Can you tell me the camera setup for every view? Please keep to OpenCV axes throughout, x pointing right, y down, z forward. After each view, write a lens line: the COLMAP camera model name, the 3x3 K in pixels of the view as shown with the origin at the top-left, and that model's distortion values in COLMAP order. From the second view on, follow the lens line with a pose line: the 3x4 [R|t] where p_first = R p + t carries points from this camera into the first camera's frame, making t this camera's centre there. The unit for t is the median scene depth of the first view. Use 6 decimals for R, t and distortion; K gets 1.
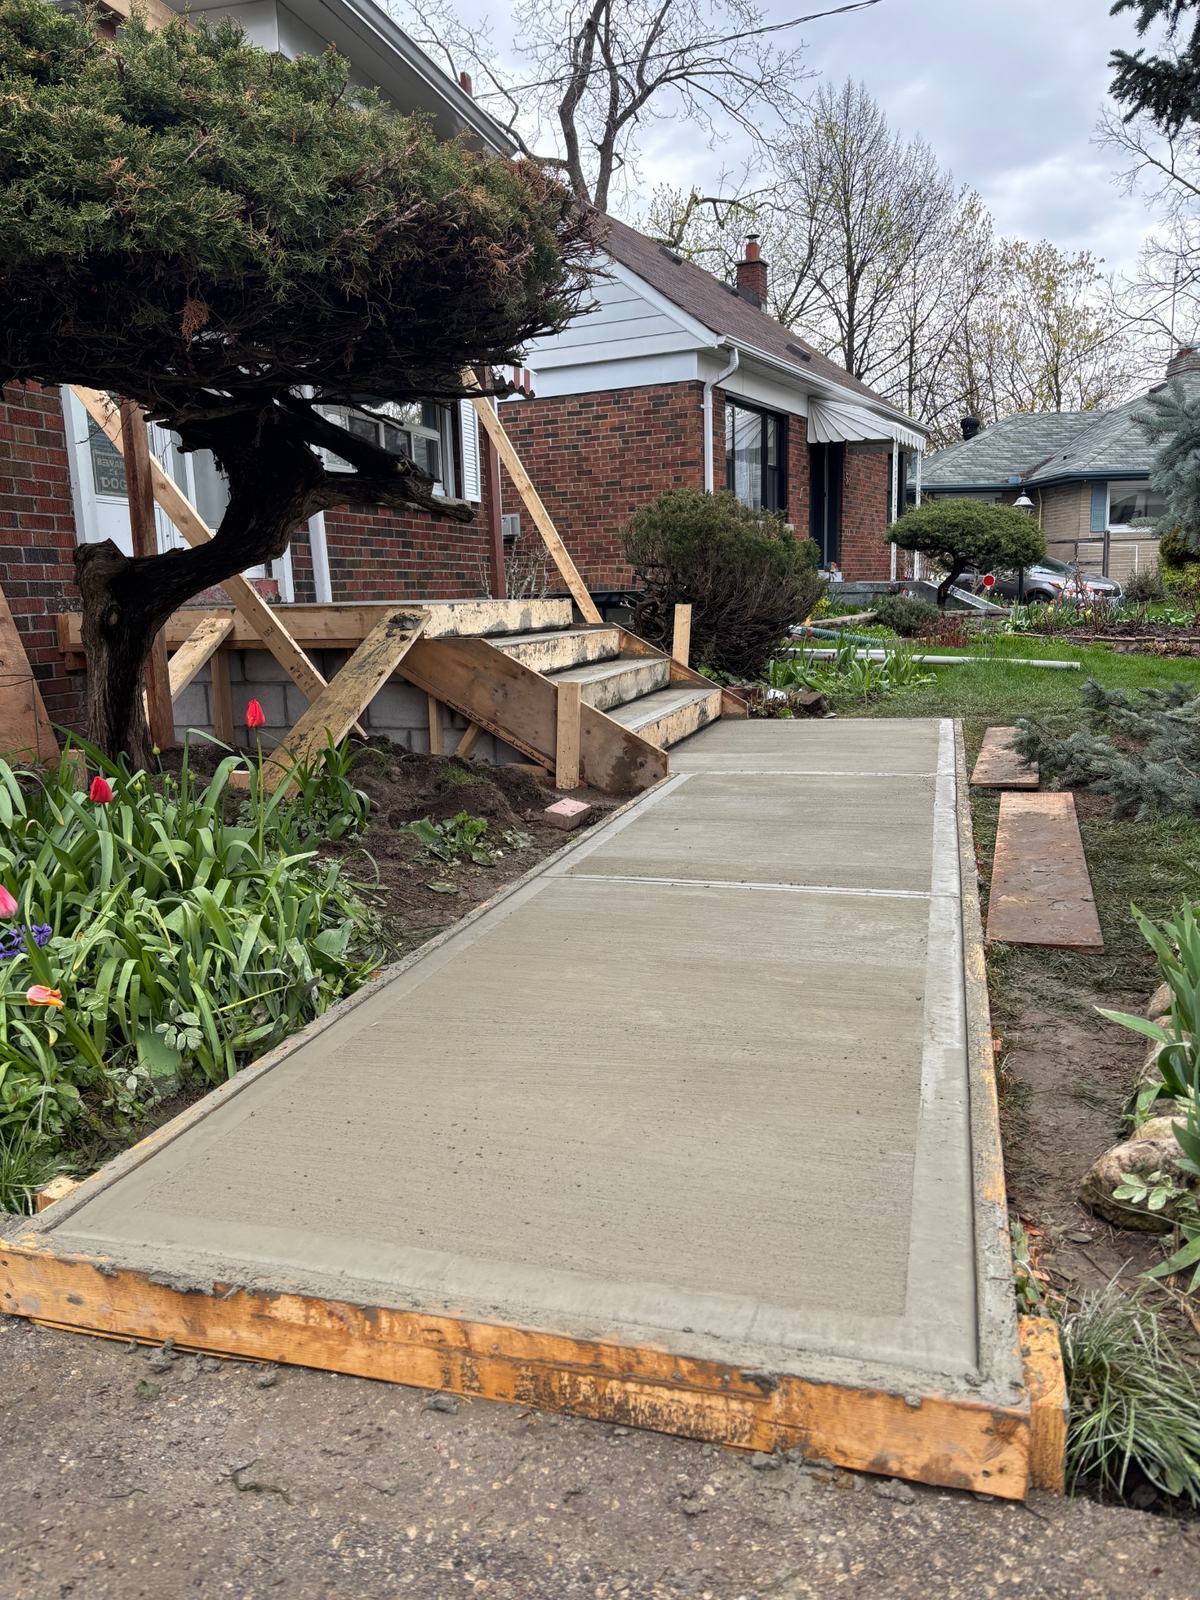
lens RADIAL K [[1228.7, 0, 594.7], [0, 1228.7, 802.2], [0, 0, 1]] dist [0.009728, -0.006964]
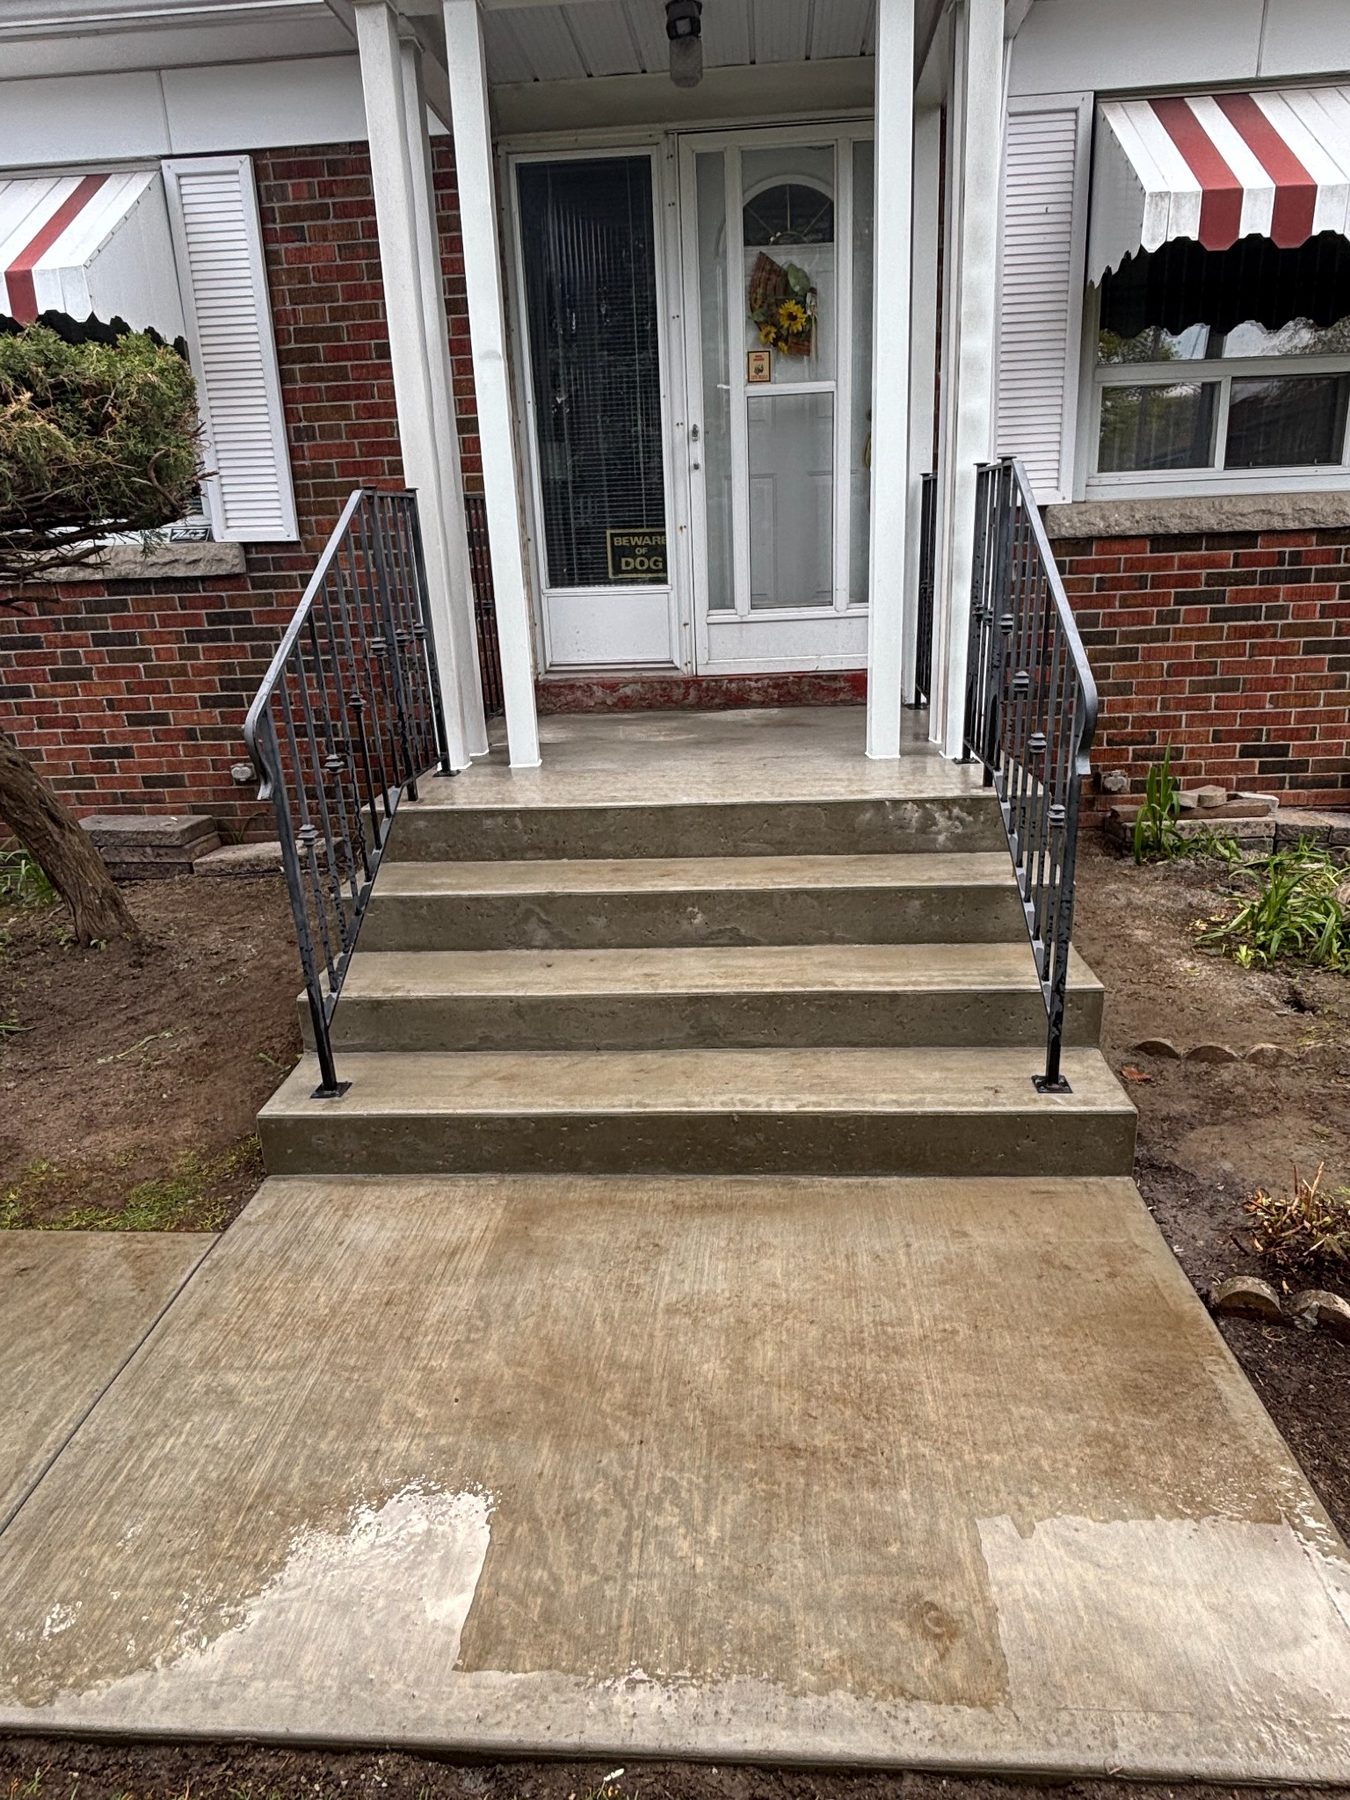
lens RADIAL K [[1107.9, 0, 690.4], [0, 1107.9, 890.0], [0, 0, 1]] dist [0.006760, -0.019710]
pose [[0.223763, 0.319143, -0.920911, 0.155151], [-0.130190, 0.946190, 0.296269, -0.101596], [0.965909, 0.053600, 0.253272, 0.310188]]
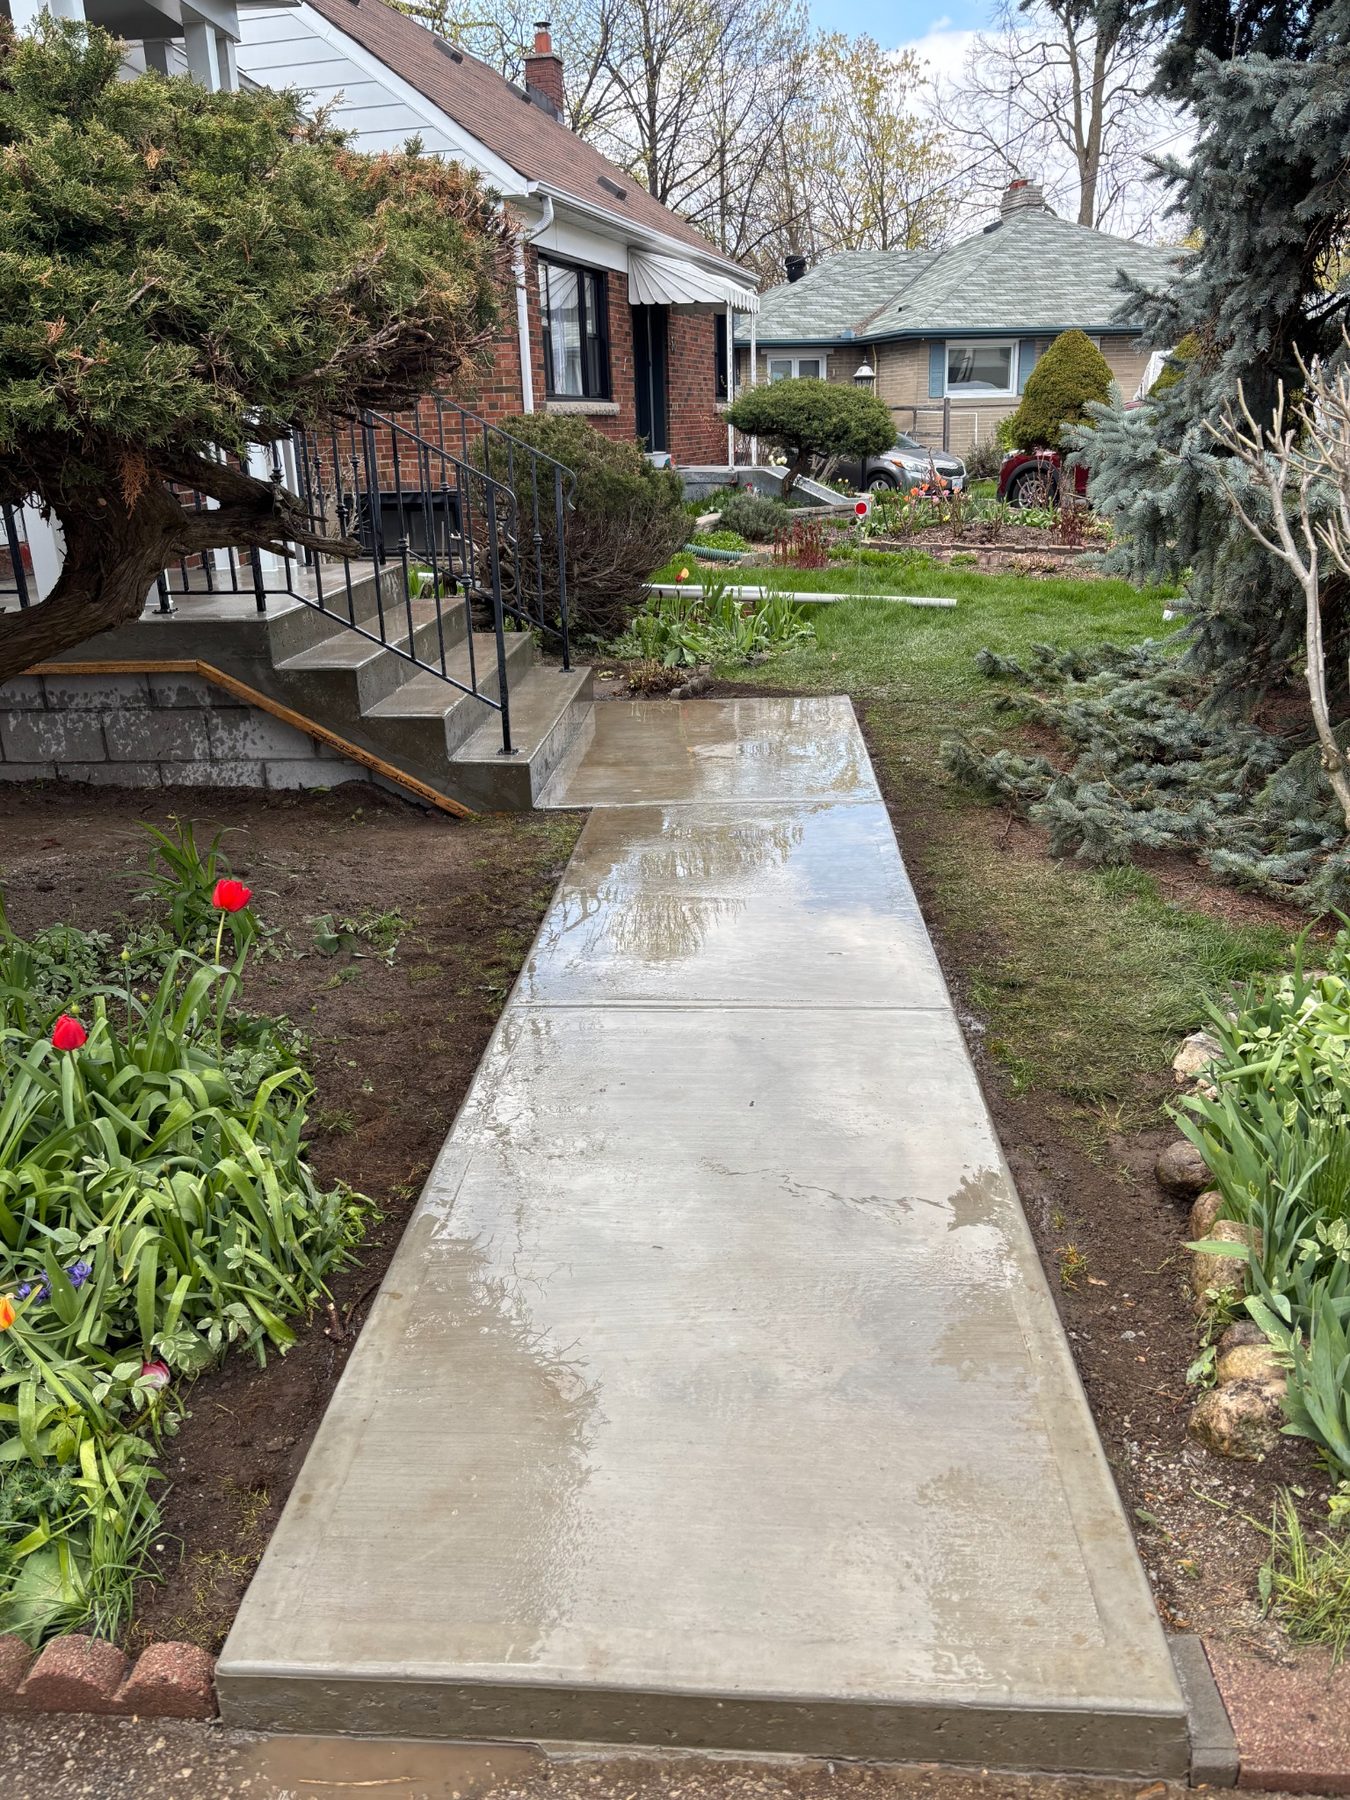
lens RADIAL K [[1382.2, 0, 680.8], [0, 1382.2, 890.8], [0, 0, 1]] dist [0.009728, -0.006964]
pose [[0.974935, -0.072412, 0.210376, -0.025445], [0.040024, 0.987210, 0.154320, -0.034593], [-0.218860, -0.142032, 0.965364, -0.000660]]
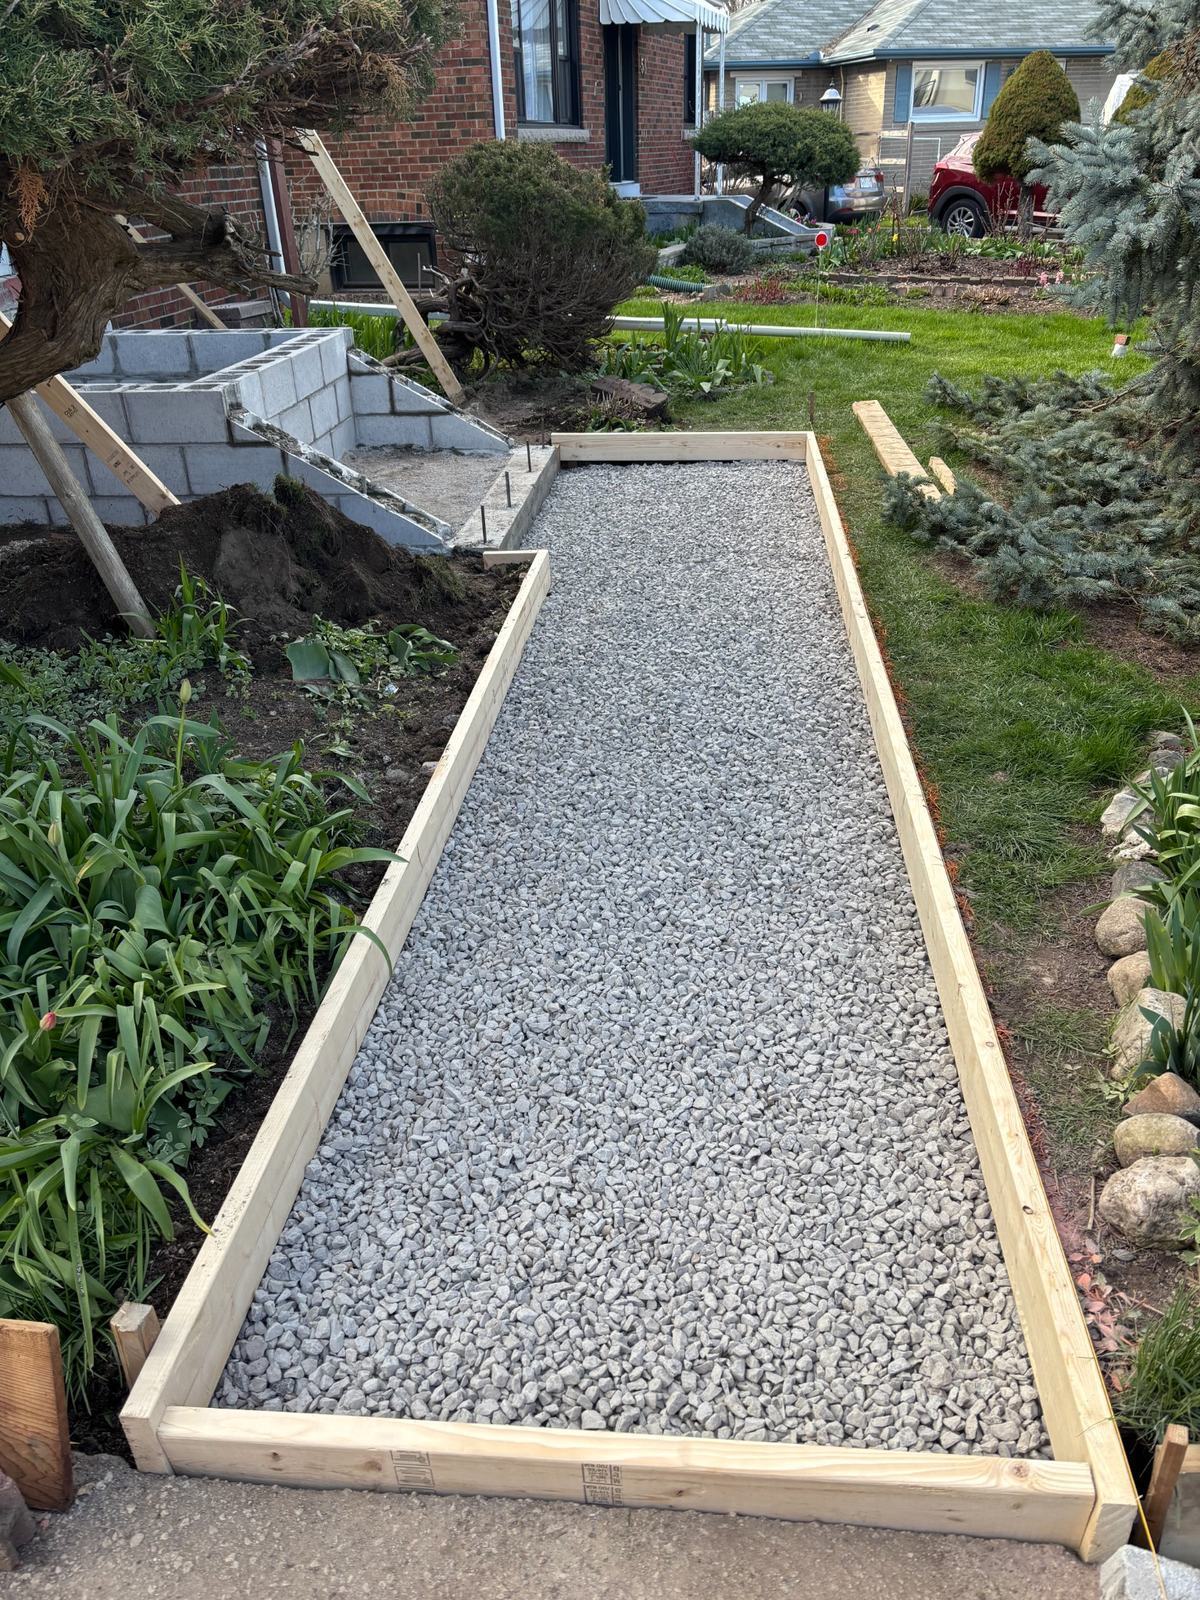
lens RADIAL K [[1228.7, 0, 591.0], [0, 1228.7, 814.1], [0, 0, 1]] dist [0.009728, -0.006964]
pose [[0.983668, -0.088603, 0.156676, -0.019565], [0.035165, 0.948278, 0.315486, -0.036808], [-0.176526, -0.304824, 0.935907, 0.015044]]
